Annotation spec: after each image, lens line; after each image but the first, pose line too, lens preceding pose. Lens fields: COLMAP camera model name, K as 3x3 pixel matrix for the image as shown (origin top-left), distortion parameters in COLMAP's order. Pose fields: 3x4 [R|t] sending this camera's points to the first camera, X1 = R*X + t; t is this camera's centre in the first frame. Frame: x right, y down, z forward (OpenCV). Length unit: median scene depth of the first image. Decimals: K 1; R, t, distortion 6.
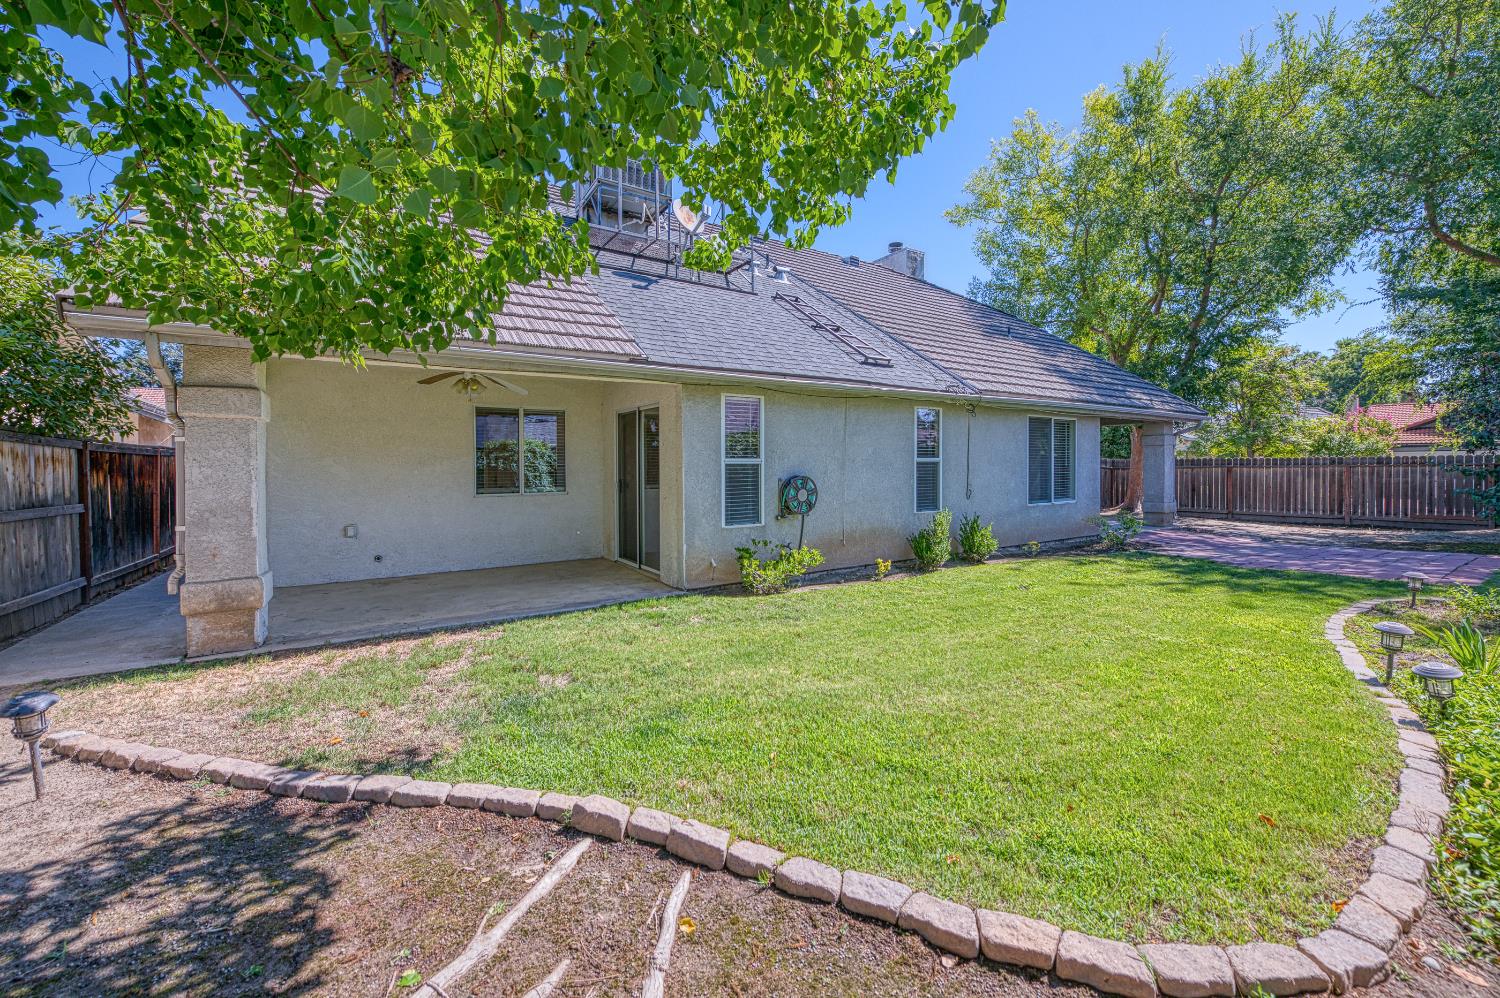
lens RADIAL K [[597.4, 0, 753.3], [0, 597.4, 469.0], [0, 0, 1]] dist [-0.004766, -0.000535]
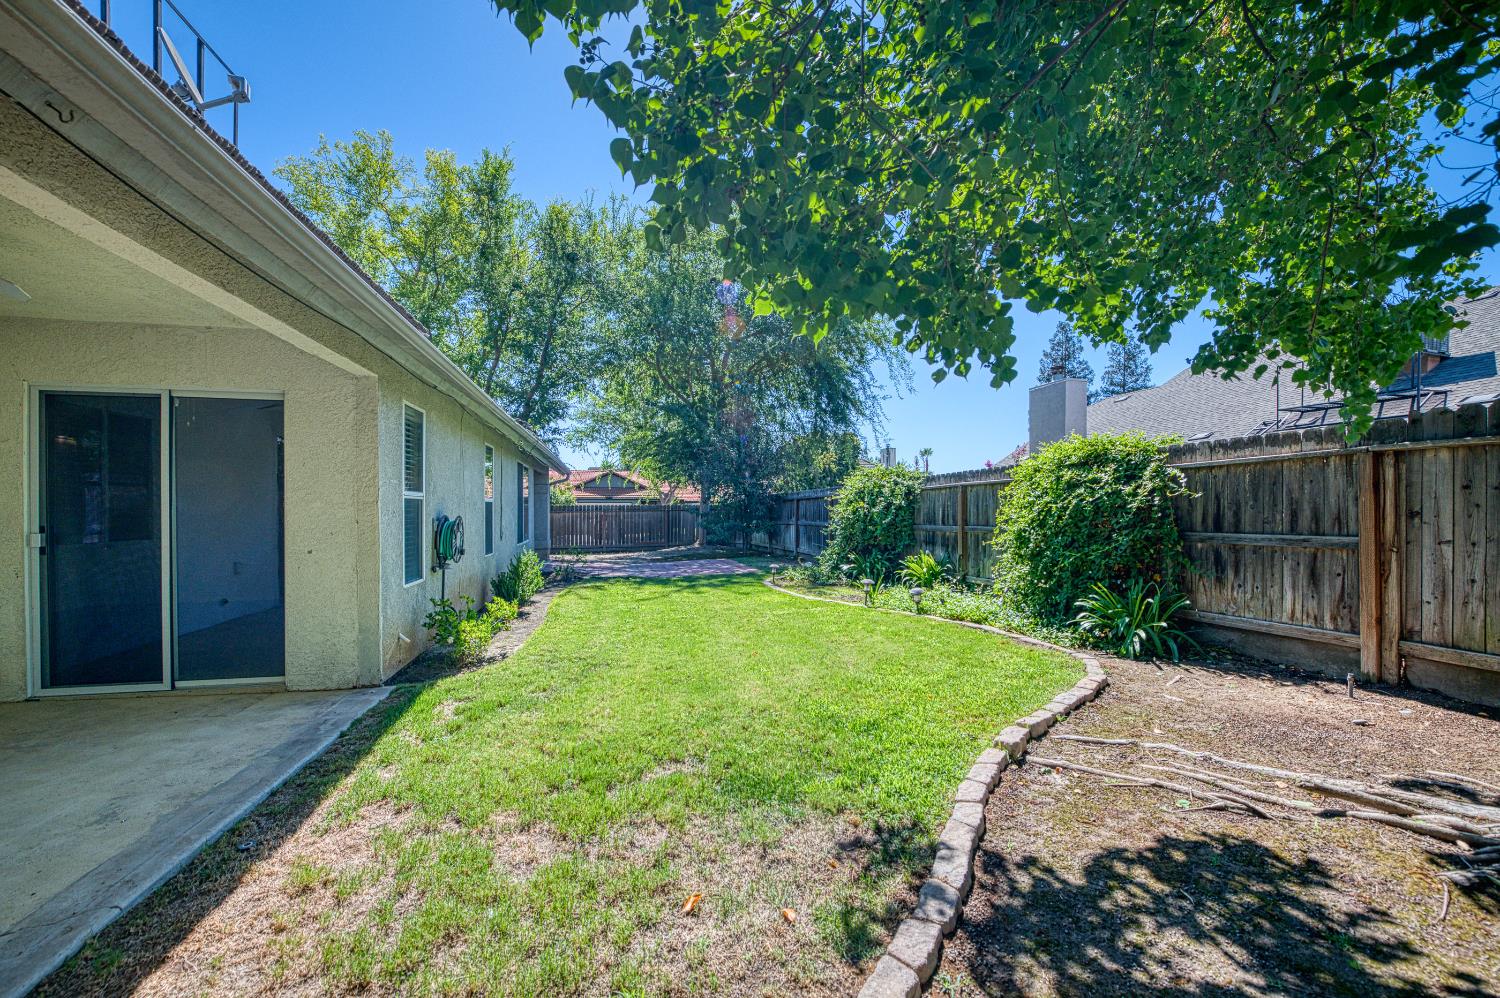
lens RADIAL K [[597.4, 0, 760.0], [0, 597.4, 517.1], [0, 0, 1]] dist [-0.004766, -0.000535]
pose [[0.323599, -0.006283, 0.946174, -0.578465], [0.006898, 0.999967, 0.004282, 0.013889], [-0.946169, 0.005141, 0.323631, 0.363103]]
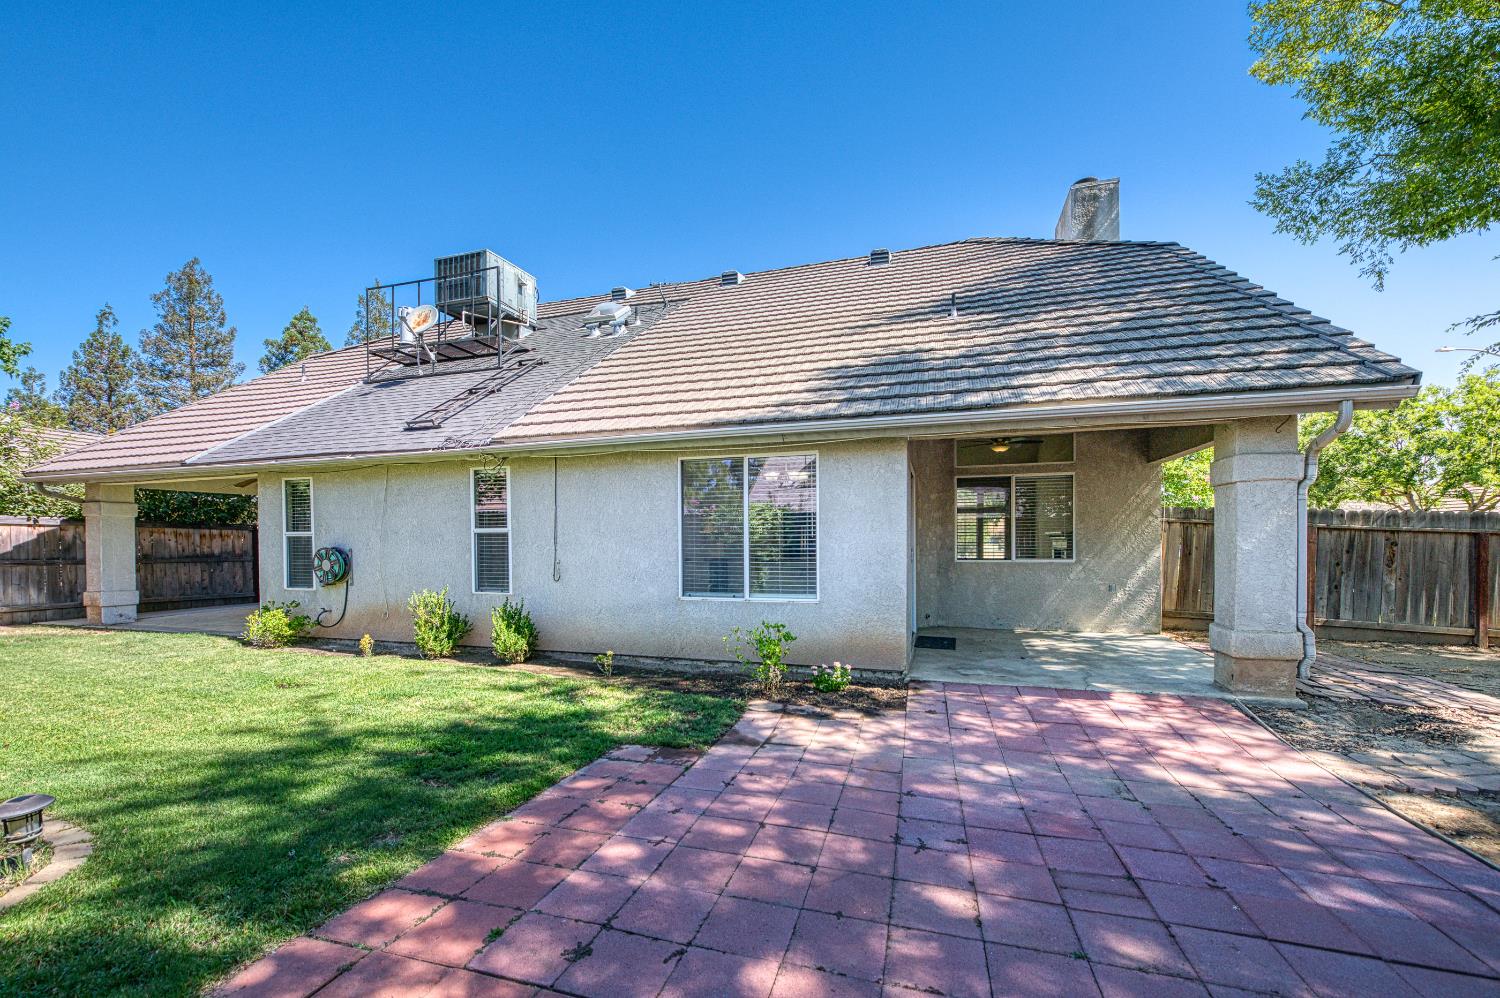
lens RADIAL K [[597.4, 0, 751.5], [0, 597.4, 546.7], [0, 0, 1]] dist [-0.004766, -0.000535]
pose [[0.633702, 0.013718, -0.773455, 1.407745], [-0.002126, 0.999870, 0.015992, -0.007801], [0.773574, -0.008490, 0.633649, 0.911767]]
